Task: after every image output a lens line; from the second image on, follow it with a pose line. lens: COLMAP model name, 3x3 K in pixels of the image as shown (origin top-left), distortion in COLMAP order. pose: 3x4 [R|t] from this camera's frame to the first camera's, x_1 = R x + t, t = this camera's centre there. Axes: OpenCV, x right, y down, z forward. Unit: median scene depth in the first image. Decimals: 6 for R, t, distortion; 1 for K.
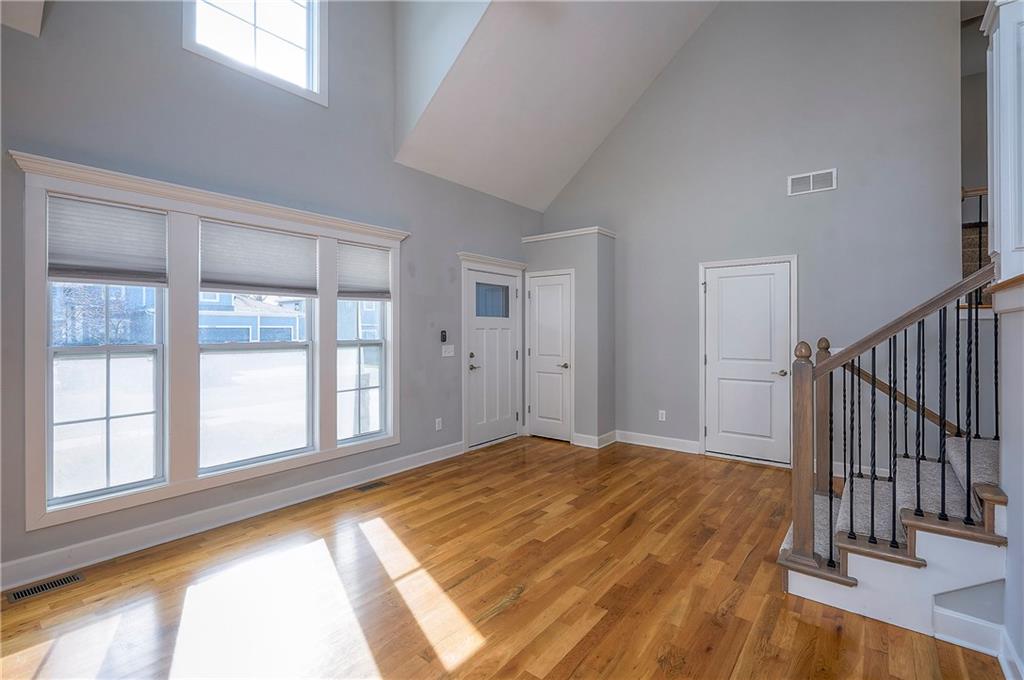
lens RADIAL K [[463.5, 0, 513.3], [0, 463.5, 333.1], [0, 0, 1]] dist [0.005033, 0.000730]
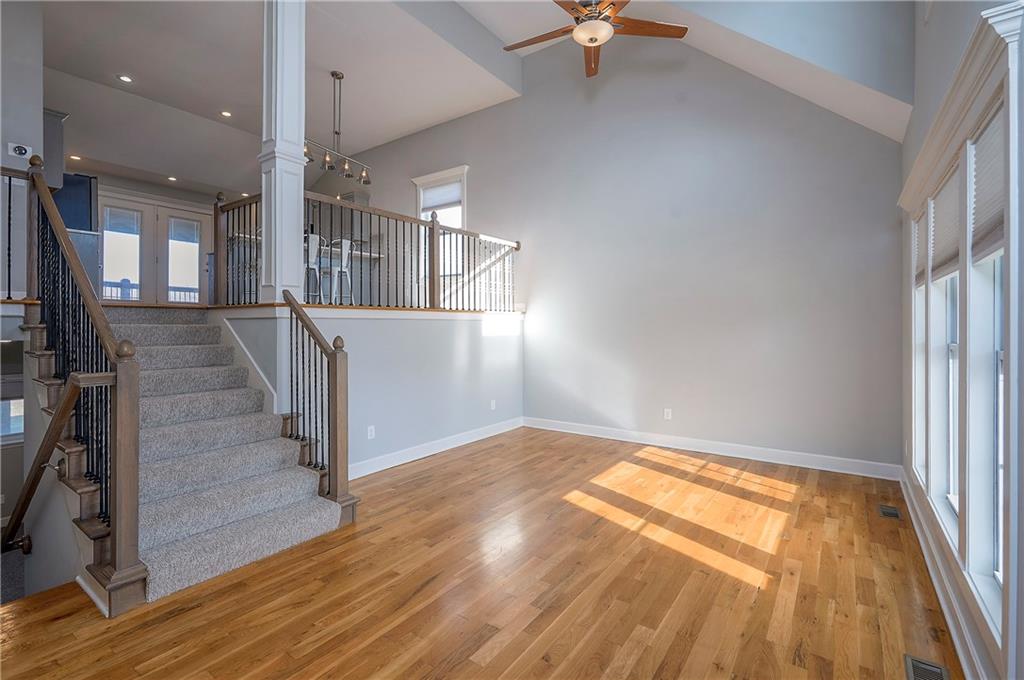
lens RADIAL K [[463.5, 0, 510.8], [0, 463.5, 331.8], [0, 0, 1]] dist [0.005033, 0.000730]
pose [[-0.998840, -0.004598, -0.047928, 0.158917], [-0.005076, 0.999939, 0.009854, -0.008103], [0.047880, 0.010086, -0.998802, 1.921521]]
